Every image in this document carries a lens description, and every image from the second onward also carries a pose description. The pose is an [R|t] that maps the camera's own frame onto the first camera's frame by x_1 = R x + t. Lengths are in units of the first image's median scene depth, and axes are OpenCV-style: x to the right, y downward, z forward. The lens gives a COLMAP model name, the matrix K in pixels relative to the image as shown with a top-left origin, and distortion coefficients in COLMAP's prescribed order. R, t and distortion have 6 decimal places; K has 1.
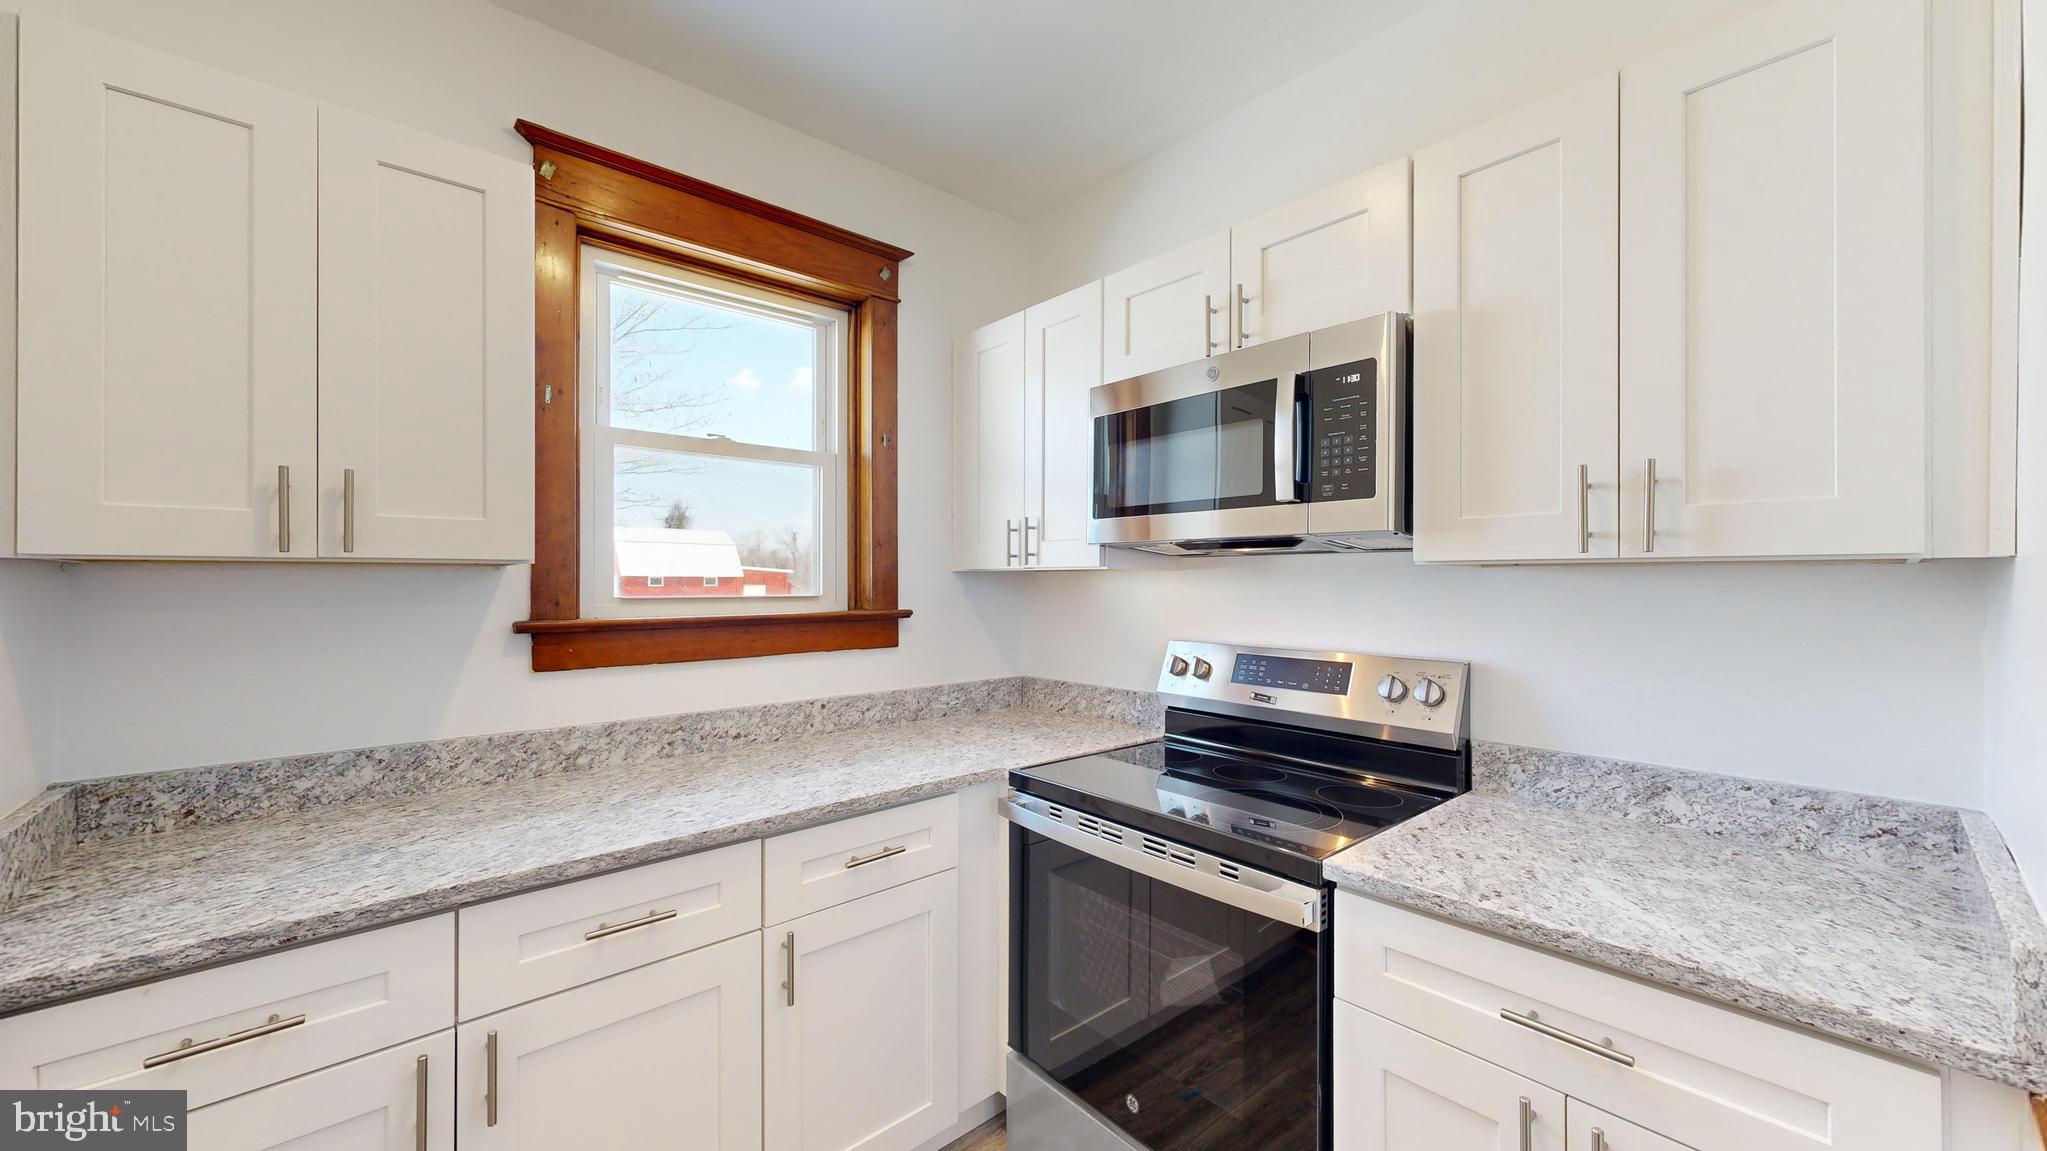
lens RADIAL K [[752.6, 0, 1027.1], [0, 752.6, 582.0], [0, 0, 1]] dist [0.001922, -0.000212]
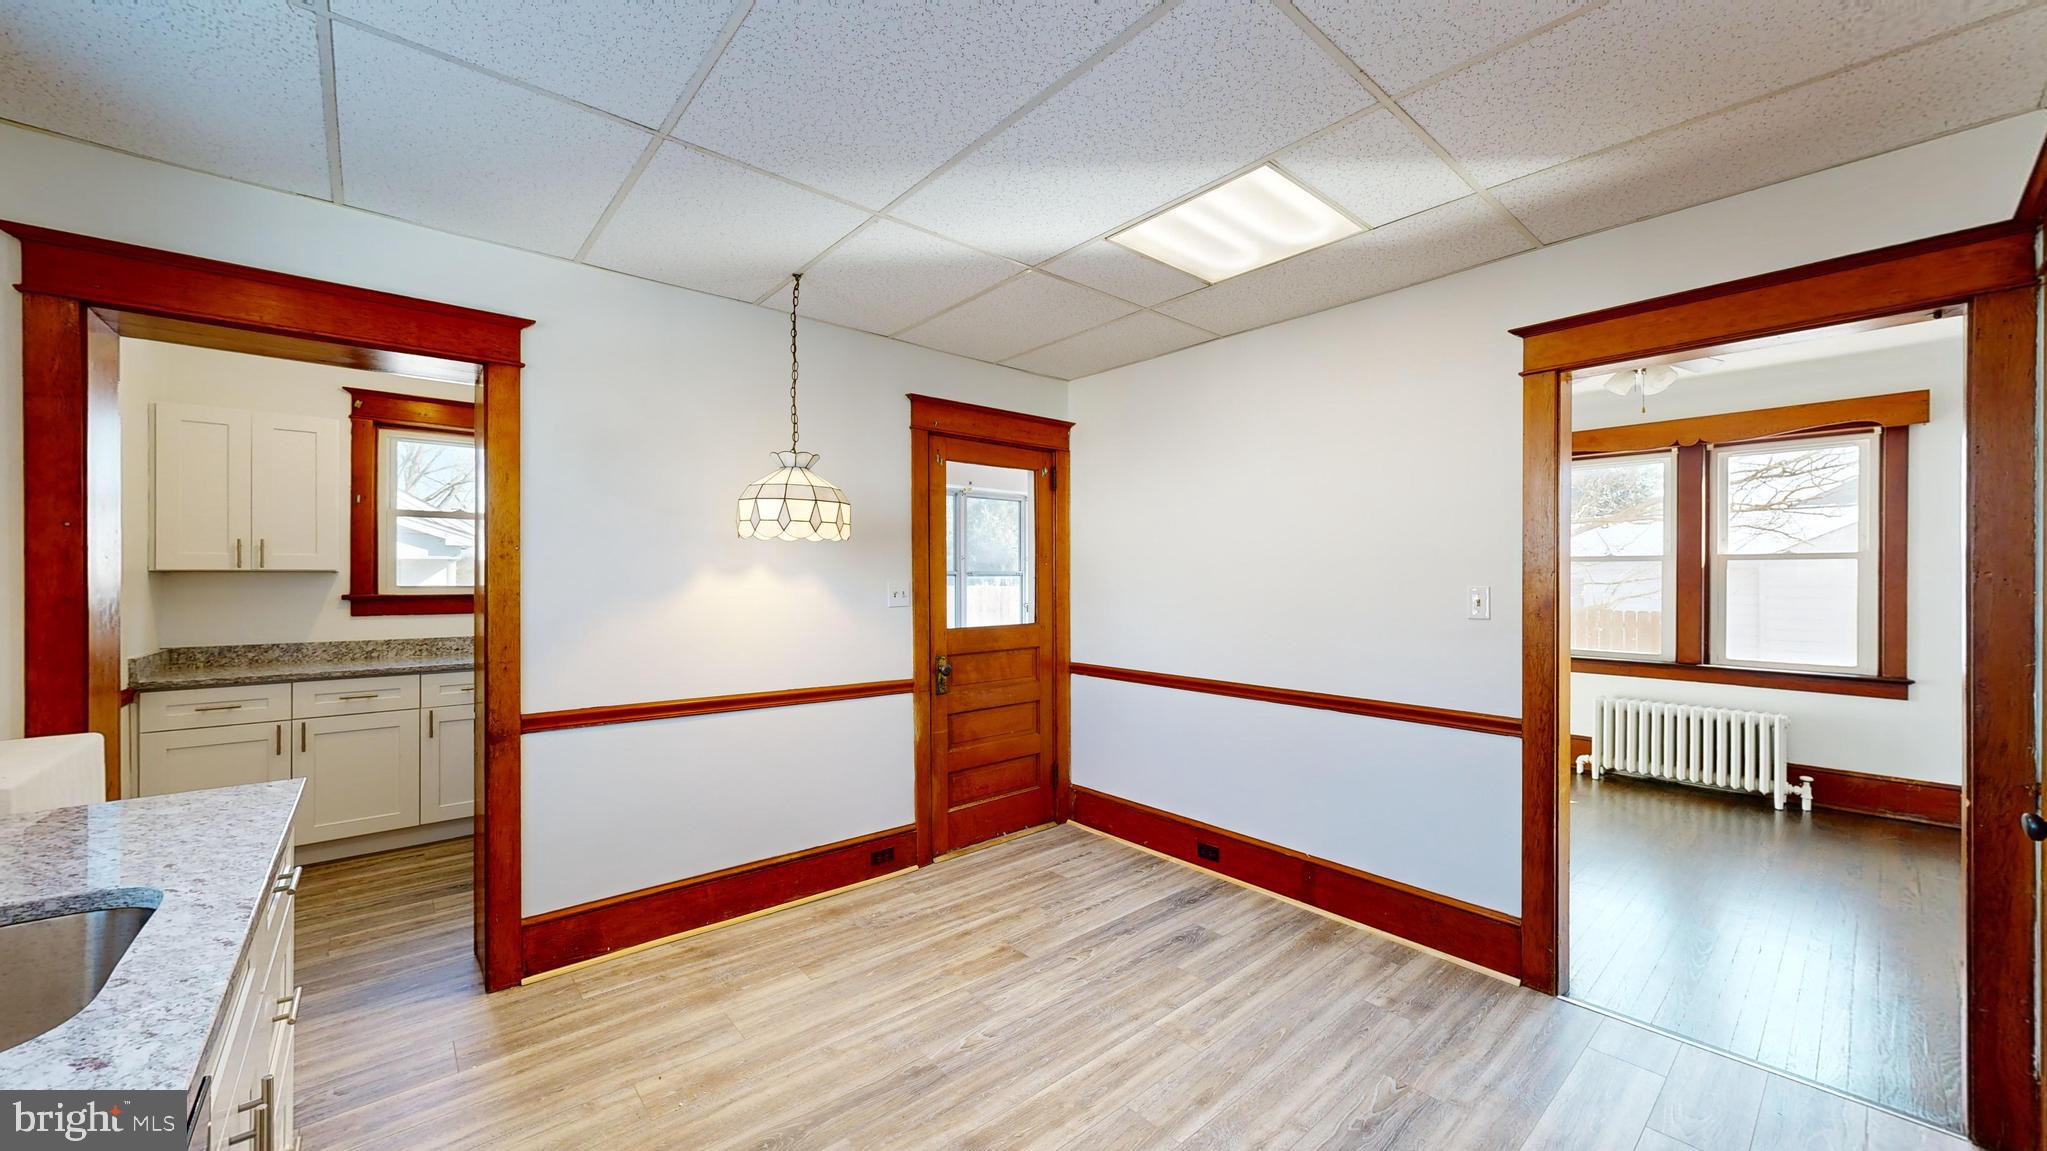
lens RADIAL K [[752.6, 0, 1022.1], [0, 752.6, 578.6], [0, 0, 1]] dist [0.001922, -0.000212]
pose [[0.999878, 0.005387, -0.014638, 1.509237], [-0.005328, 0.999978, 0.004069, -0.019713], [0.014659, -0.003990, 0.999885, -1.358518]]
